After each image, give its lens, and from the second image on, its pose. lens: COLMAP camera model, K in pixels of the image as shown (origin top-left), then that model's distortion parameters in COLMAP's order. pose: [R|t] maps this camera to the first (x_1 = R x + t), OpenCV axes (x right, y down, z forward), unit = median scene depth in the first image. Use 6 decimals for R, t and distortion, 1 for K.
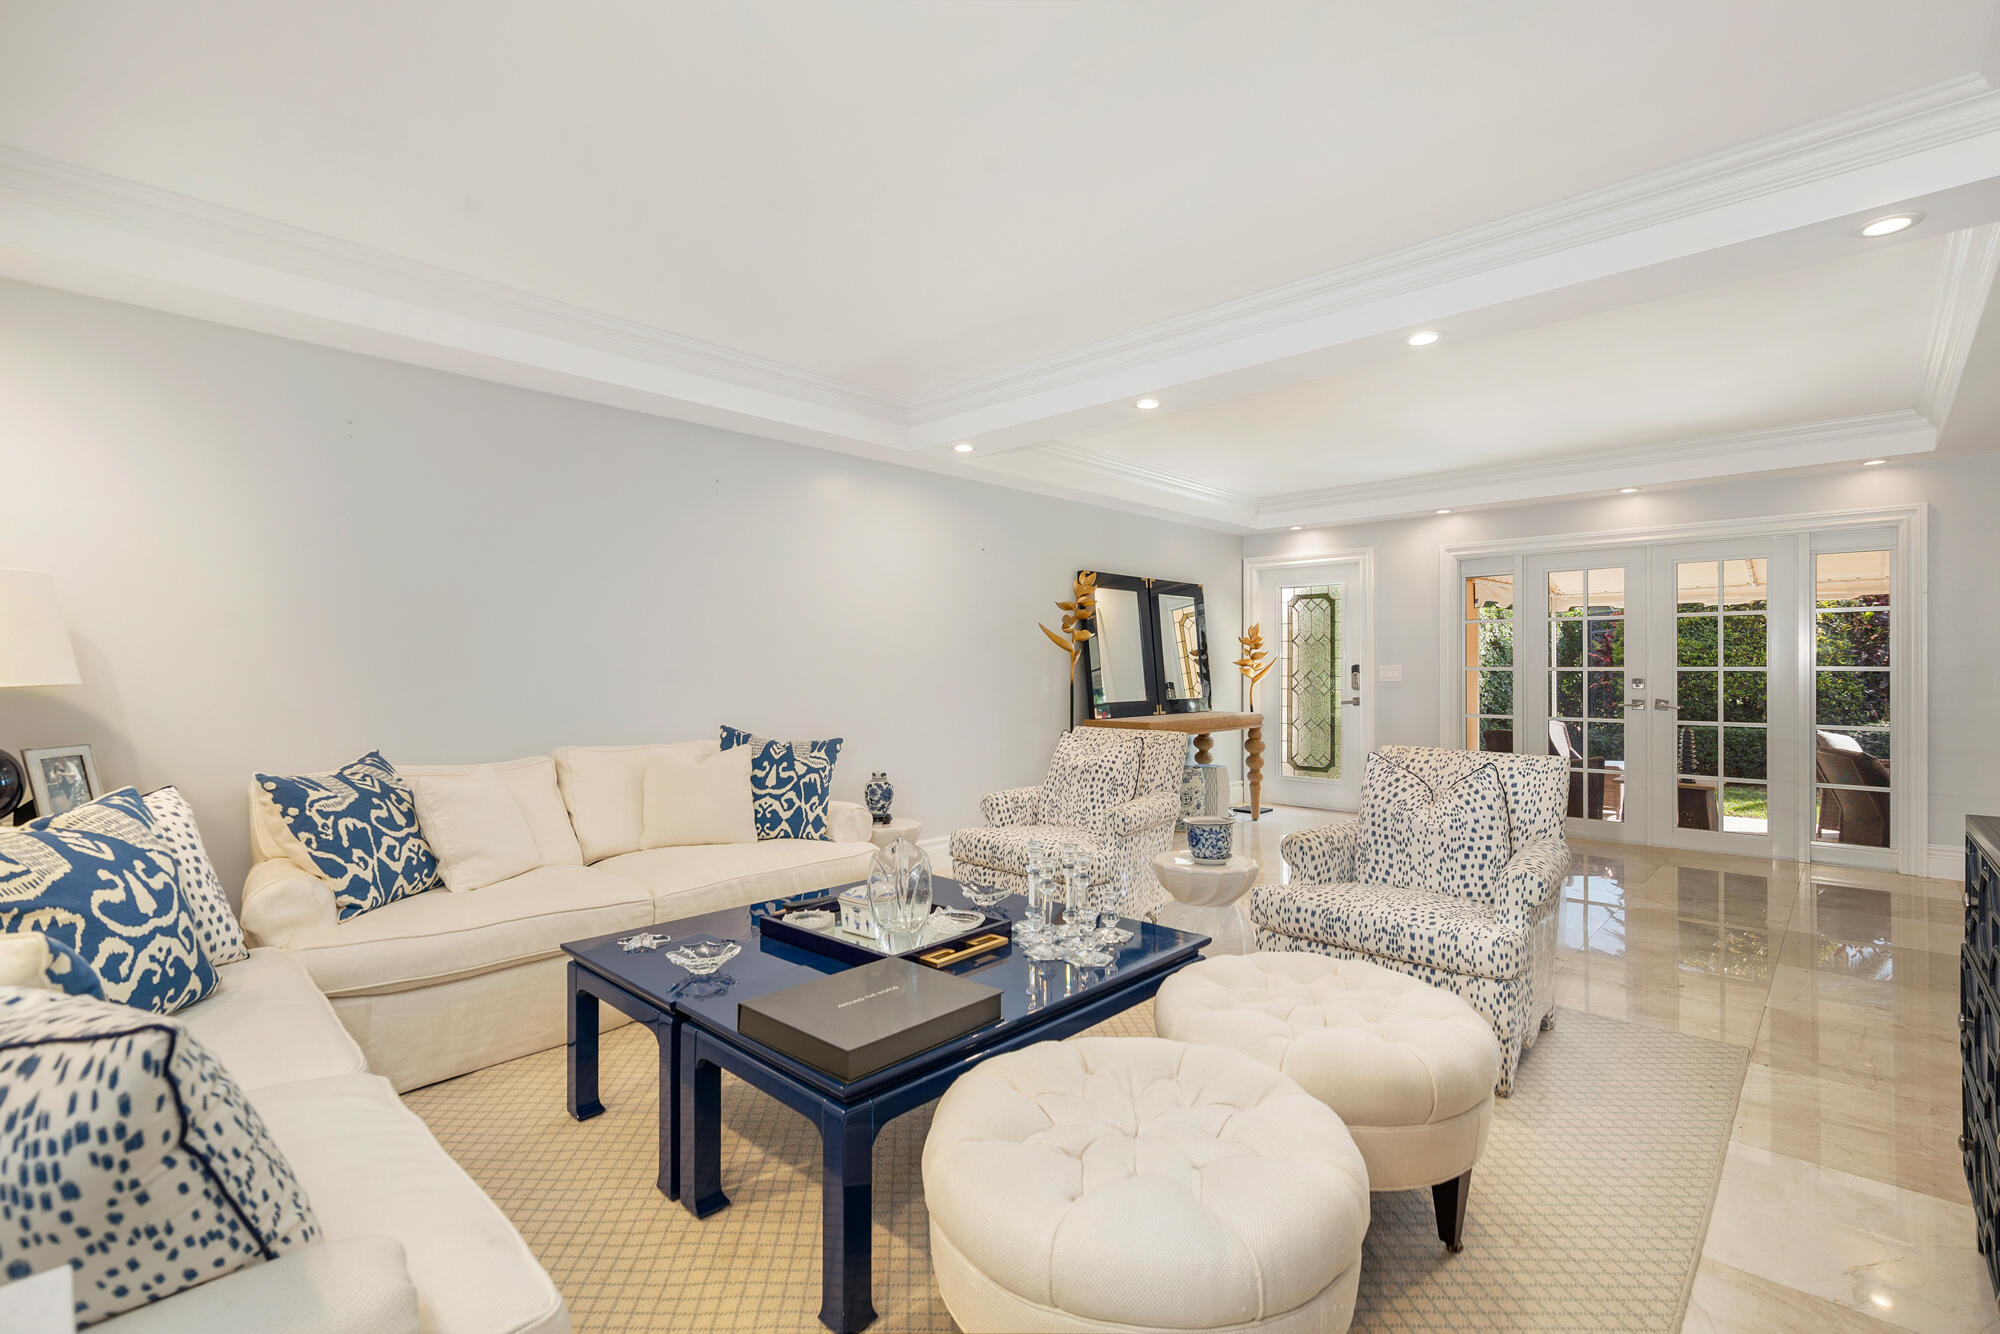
lens RADIAL K [[910.8, 0, 997.6], [0, 910.8, 668.6], [0, 0, 1]] dist [-0.001739, 0.000595]
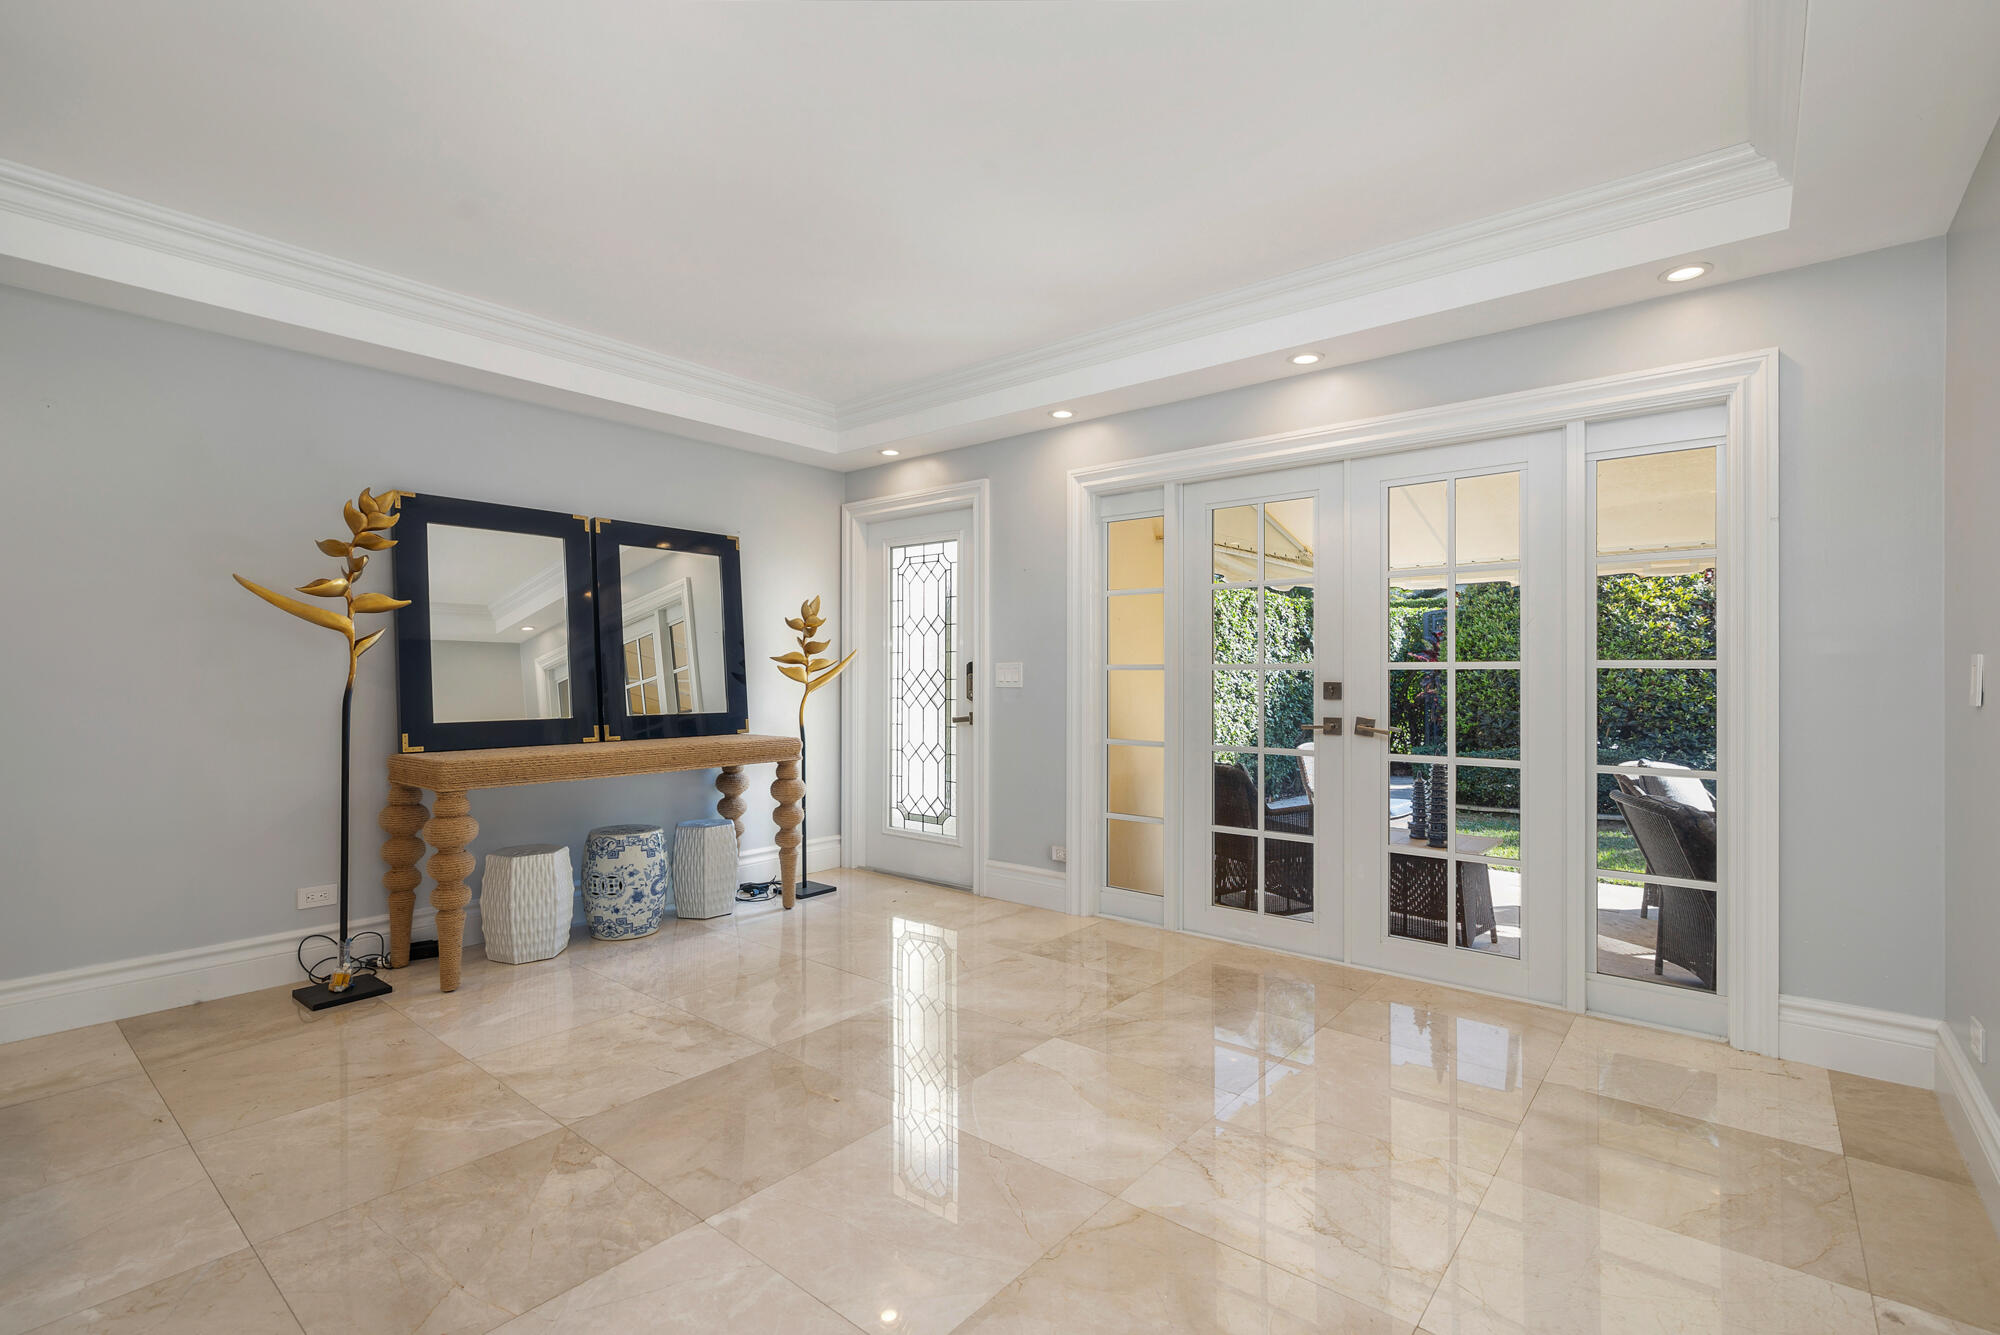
lens RADIAL K [[910.8, 0, 1001.8], [0, 910.8, 671.4], [0, 0, 1]] dist [-0.001739, 0.000595]
pose [[0.997521, 0.002638, 0.070314, 0.393547], [-0.002203, 0.999978, -0.006266, 0.006901], [-0.070329, 0.006096, 0.997505, 0.371122]]
